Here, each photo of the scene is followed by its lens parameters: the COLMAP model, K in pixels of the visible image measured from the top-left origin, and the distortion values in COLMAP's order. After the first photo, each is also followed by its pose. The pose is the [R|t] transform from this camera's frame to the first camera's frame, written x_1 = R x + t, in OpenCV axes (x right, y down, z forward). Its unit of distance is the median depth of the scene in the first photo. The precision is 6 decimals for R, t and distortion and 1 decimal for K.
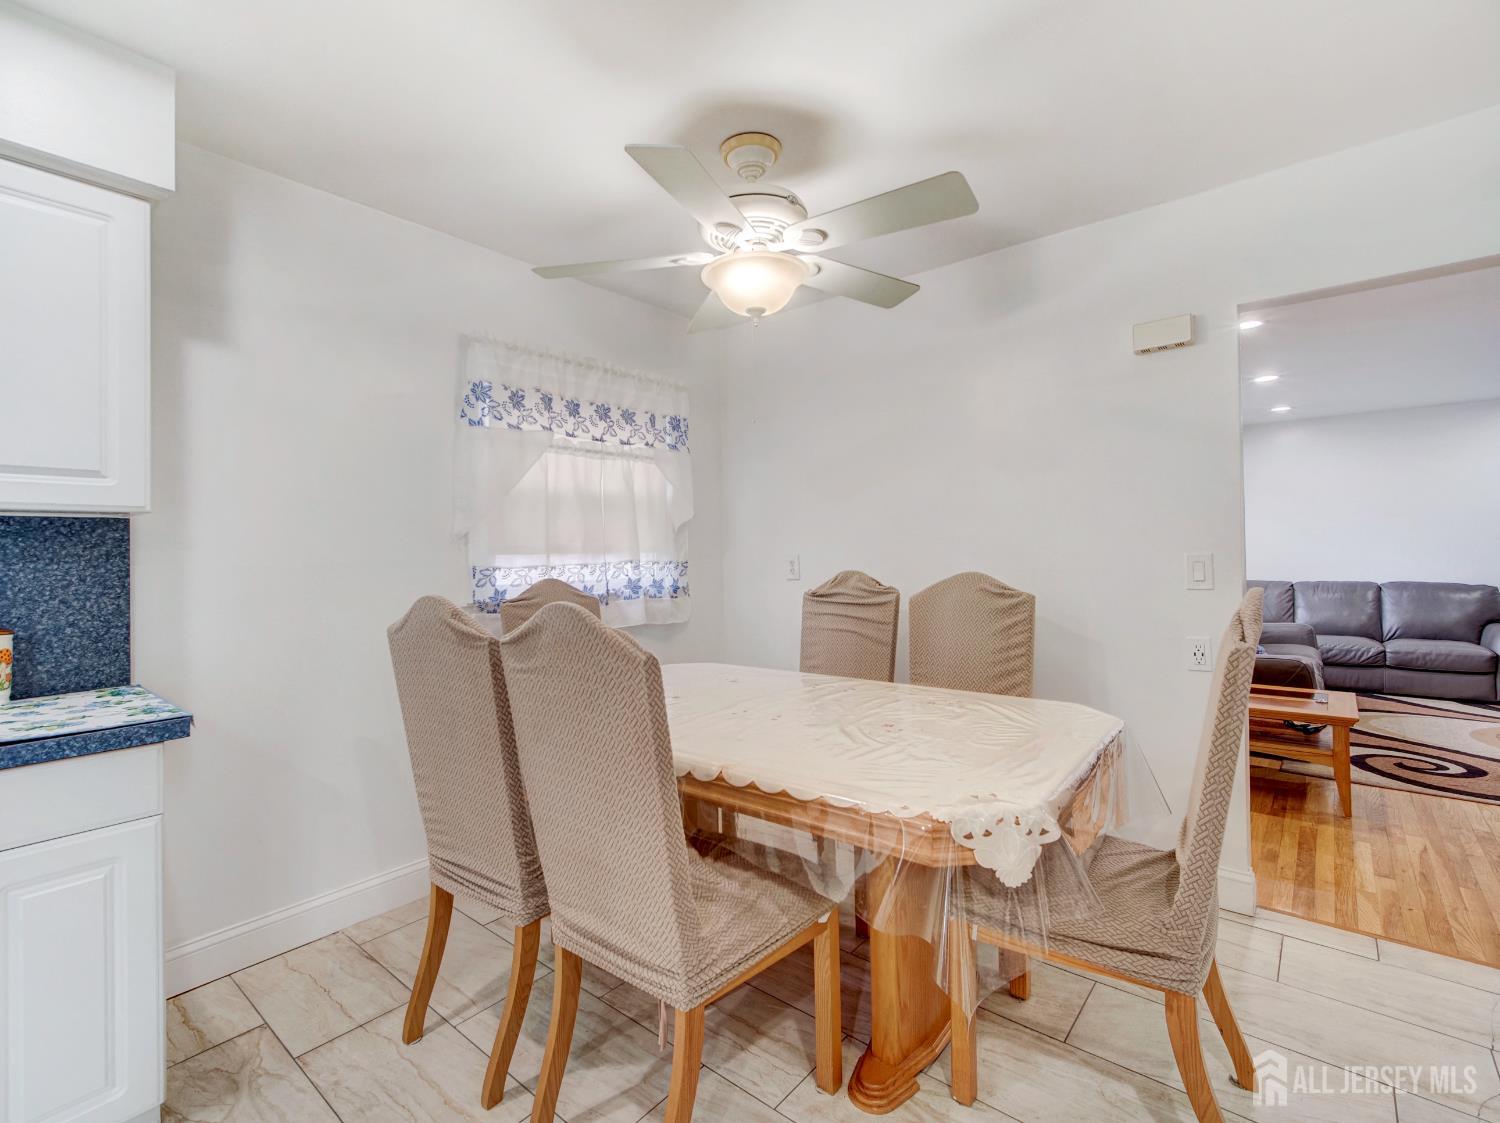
lens RADIAL K [[689.8, 0, 751.2], [0, 689.8, 556.1], [0, 0, 1]] dist [0.001019, -0.000221]
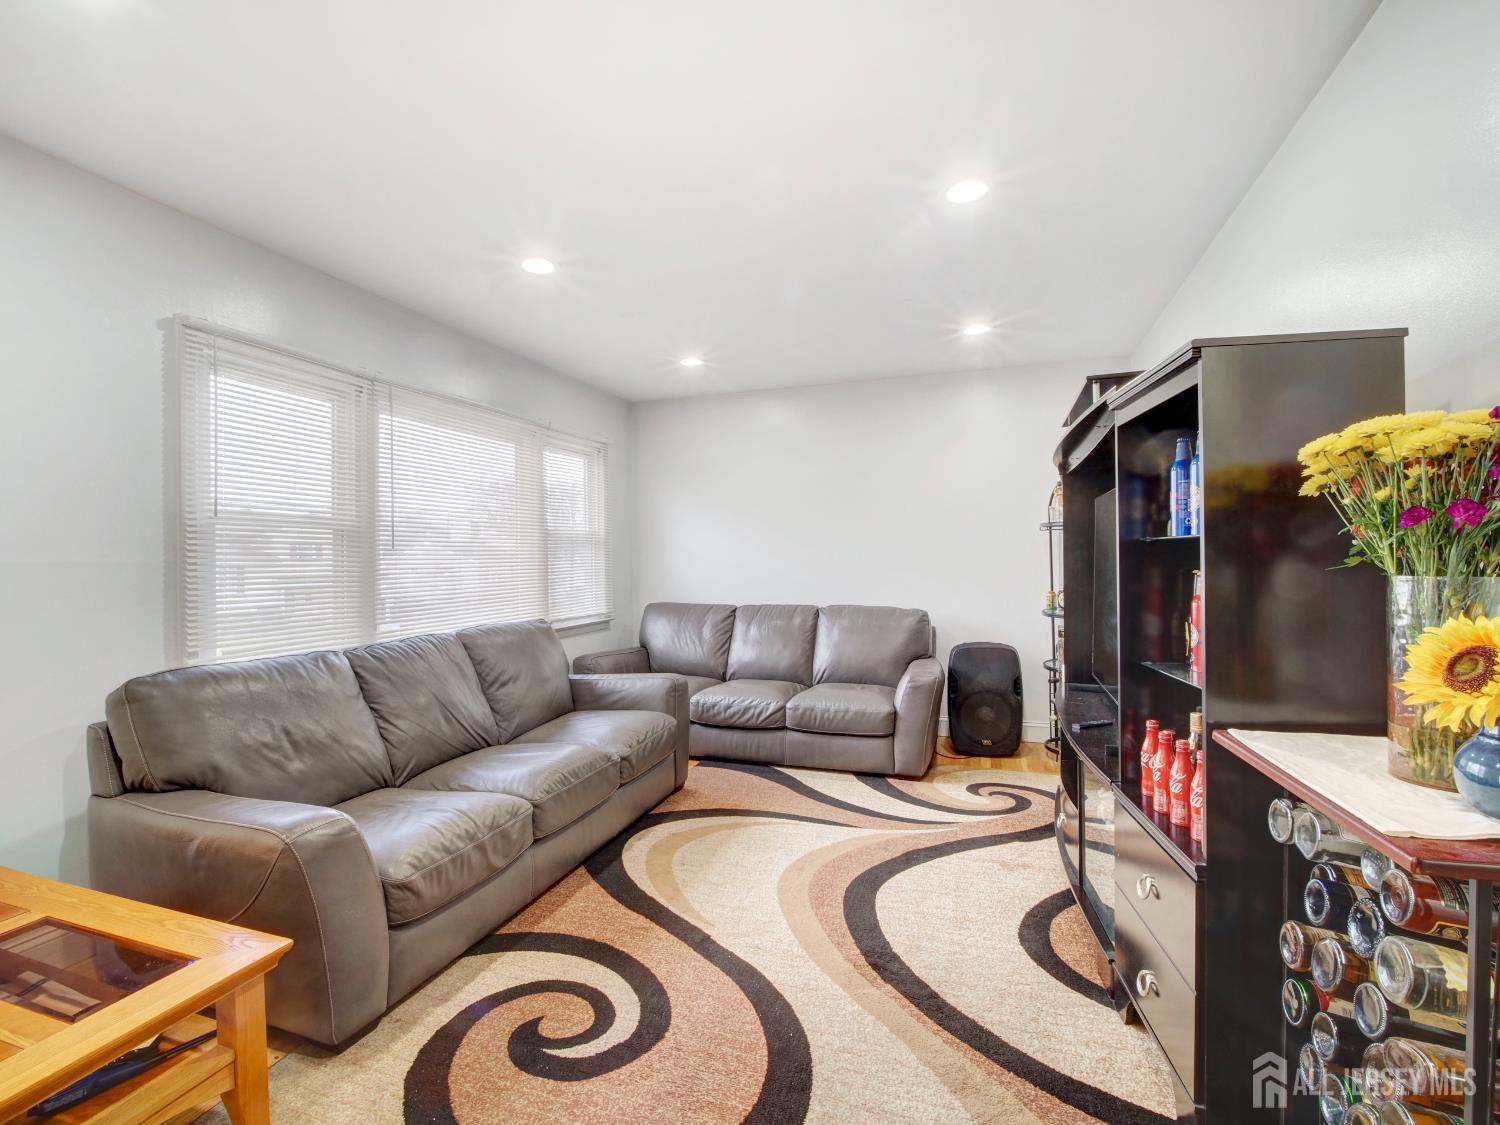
lens RADIAL K [[689.8, 0, 747.2], [0, 689.8, 559.0], [0, 0, 1]] dist [0.001019, -0.000221]
pose [[0.926623, 0.010545, 0.375845, 0.605069], [-0.005967, 0.999893, -0.013342, -0.004144], [-0.375945, 0.010120, 0.926587, 0.352822]]
